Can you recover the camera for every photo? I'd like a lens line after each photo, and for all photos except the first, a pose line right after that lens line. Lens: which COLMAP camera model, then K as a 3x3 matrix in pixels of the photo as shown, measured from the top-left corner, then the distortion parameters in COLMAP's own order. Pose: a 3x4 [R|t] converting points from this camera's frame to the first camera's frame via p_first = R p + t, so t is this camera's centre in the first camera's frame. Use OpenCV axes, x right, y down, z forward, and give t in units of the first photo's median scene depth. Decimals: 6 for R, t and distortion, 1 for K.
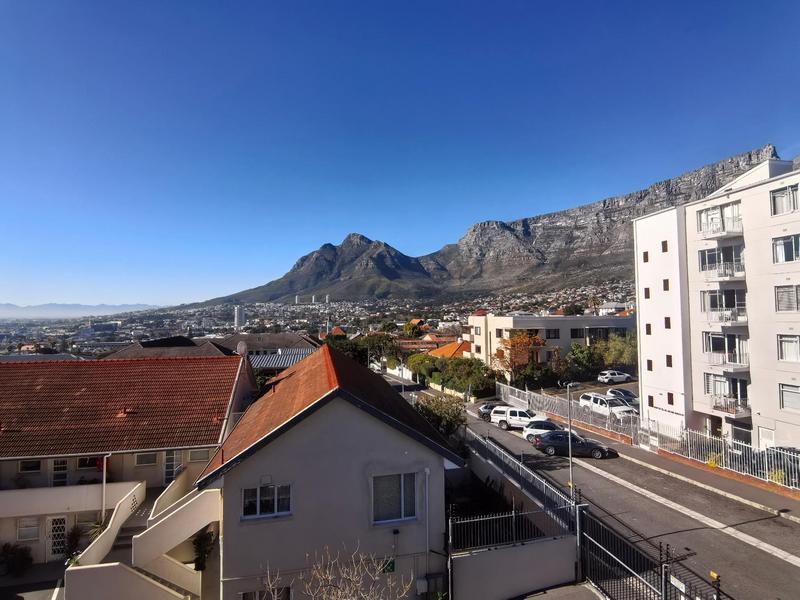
lens RADIAL K [[382.4, 0, 397.4], [0, 382.4, 297.6], [0, 0, 1]] dist [-0.001142, 0.000280]
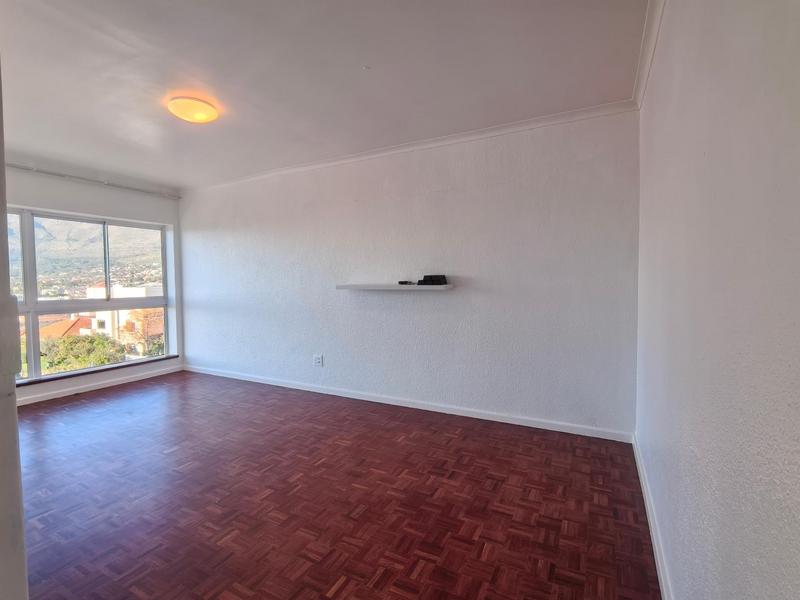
lens RADIAL K [[382.4, 0, 400.8], [0, 382.4, 297.3], [0, 0, 1]] dist [-0.001142, 0.000280]
pose [[0.638428, -0.030243, 0.769087, -0.031291], [-0.025508, 0.997848, 0.060413, -0.001167], [-0.769259, -0.058187, 0.636282, -0.120938]]
